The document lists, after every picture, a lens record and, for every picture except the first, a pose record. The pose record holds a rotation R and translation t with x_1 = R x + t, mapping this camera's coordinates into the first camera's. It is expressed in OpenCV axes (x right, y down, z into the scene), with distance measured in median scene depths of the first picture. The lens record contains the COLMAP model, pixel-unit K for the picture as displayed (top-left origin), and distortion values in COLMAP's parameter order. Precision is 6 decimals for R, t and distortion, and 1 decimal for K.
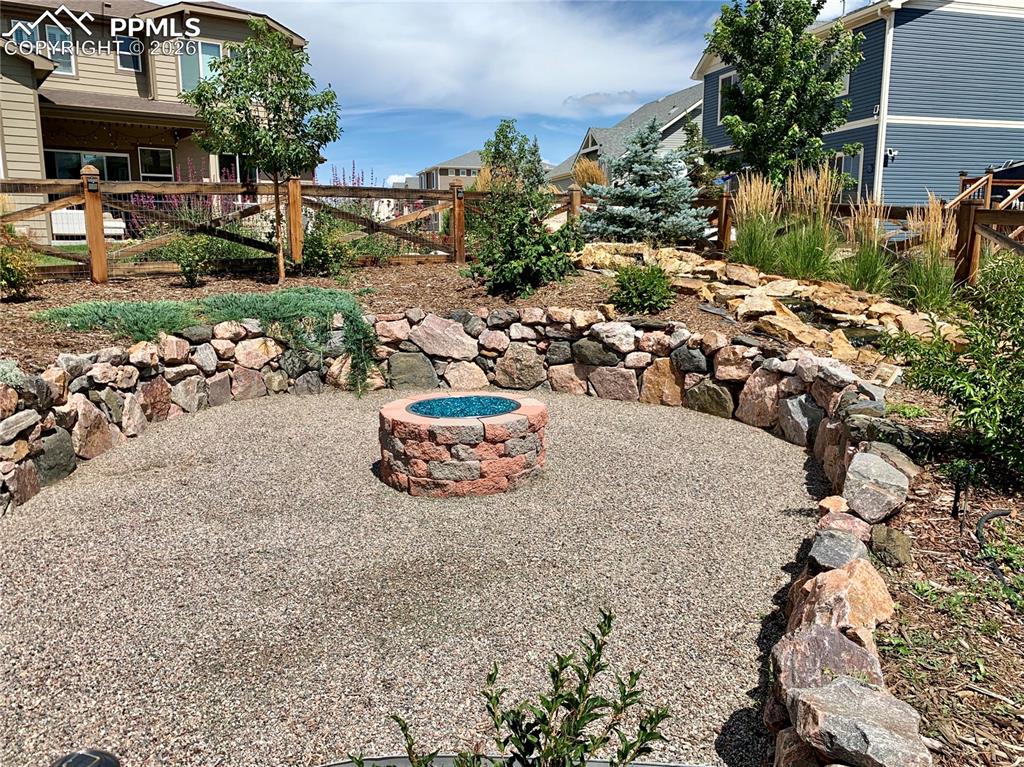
lens RADIAL K [[766.6, 0, 511.7], [0, 766.6, 375.9], [0, 0, 1]] dist [0.053203, -0.069157]
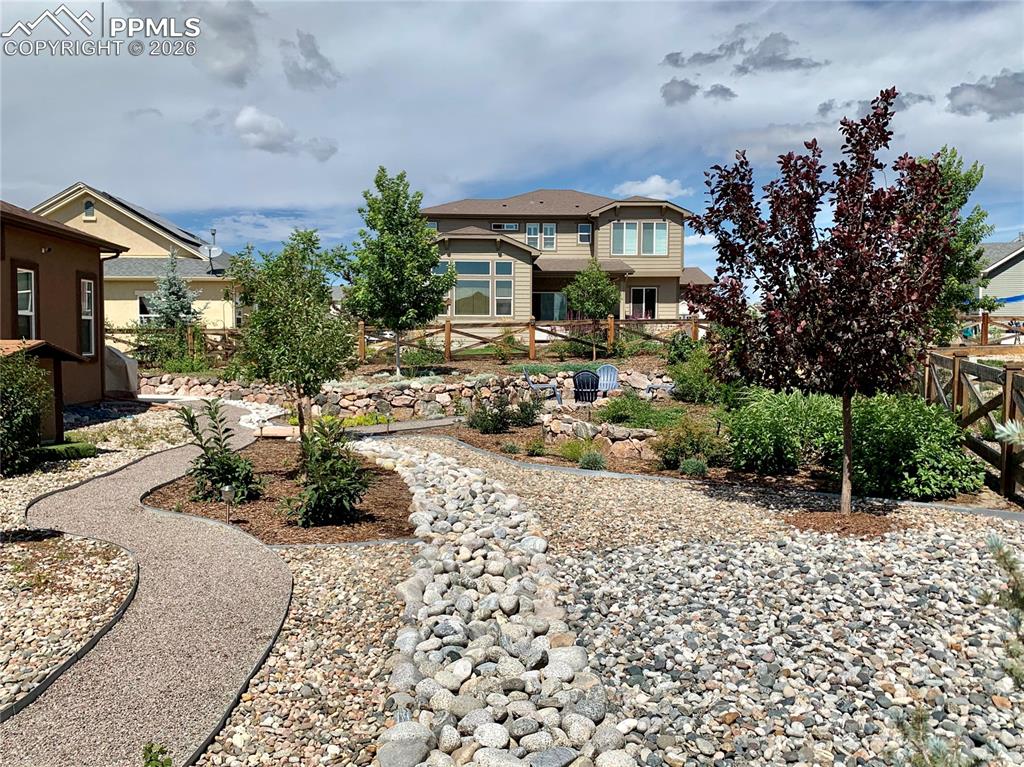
lens RADIAL K [[766.6, 0, 511.7], [0, 766.6, 375.9], [0, 0, 1]] dist [0.053203, -0.069157]
pose [[0.832280, 0.024109, -0.553831, 0.962154], [-0.097547, 0.989834, -0.103502, 0.237008], [0.545705, 0.140167, 0.826171, -1.324585]]
